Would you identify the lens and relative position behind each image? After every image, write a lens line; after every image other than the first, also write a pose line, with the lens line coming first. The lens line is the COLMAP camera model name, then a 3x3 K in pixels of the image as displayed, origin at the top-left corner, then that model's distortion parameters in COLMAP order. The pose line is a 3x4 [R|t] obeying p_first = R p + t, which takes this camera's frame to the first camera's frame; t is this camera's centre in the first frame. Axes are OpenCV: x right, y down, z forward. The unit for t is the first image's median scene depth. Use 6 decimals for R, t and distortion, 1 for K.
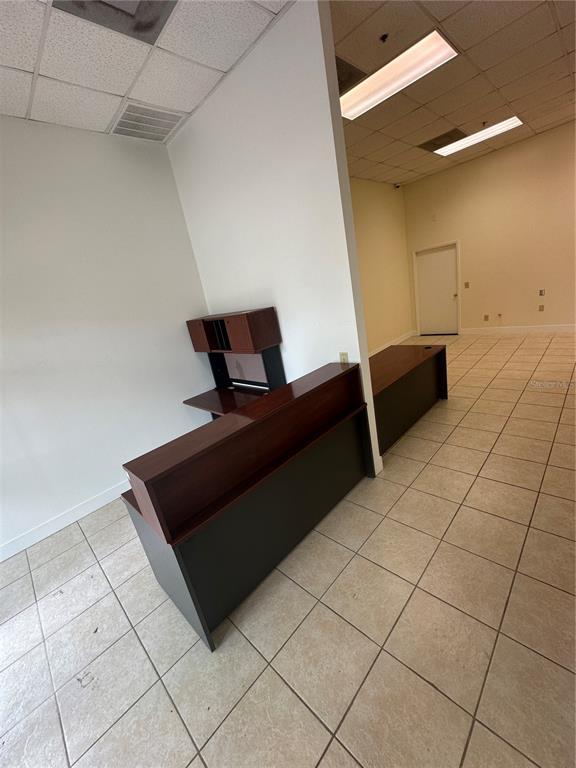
lens RADIAL K [[307.9, 0, 285.1], [0, 307.9, 383.6], [0, 0, 1]] dist [-0.005564, 0.001362]
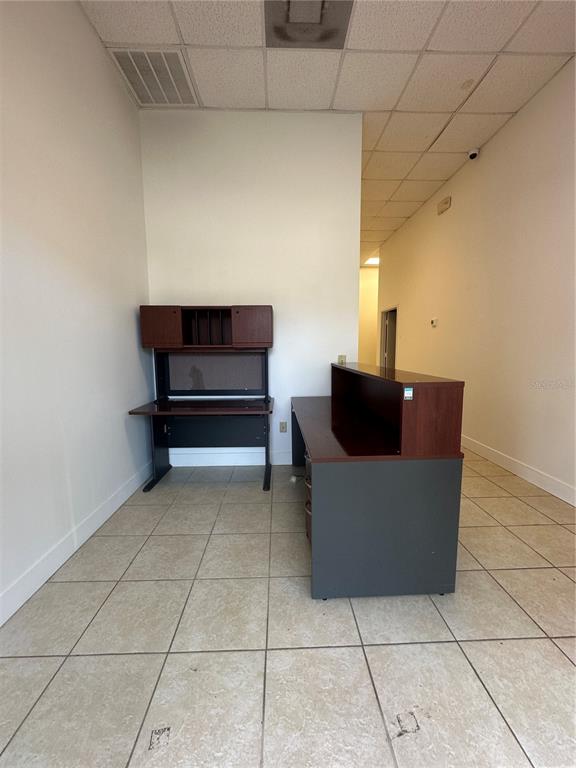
lens RADIAL K [[307.9, 0, 286.5], [0, 307.9, 382.0], [0, 0, 1]] dist [-0.005564, 0.001362]
pose [[0.675706, 0.095405, 0.730972, -0.572460], [0.096699, 0.971550, -0.216193, 0.166958], [-0.730801, 0.216767, 0.647257, 0.263064]]
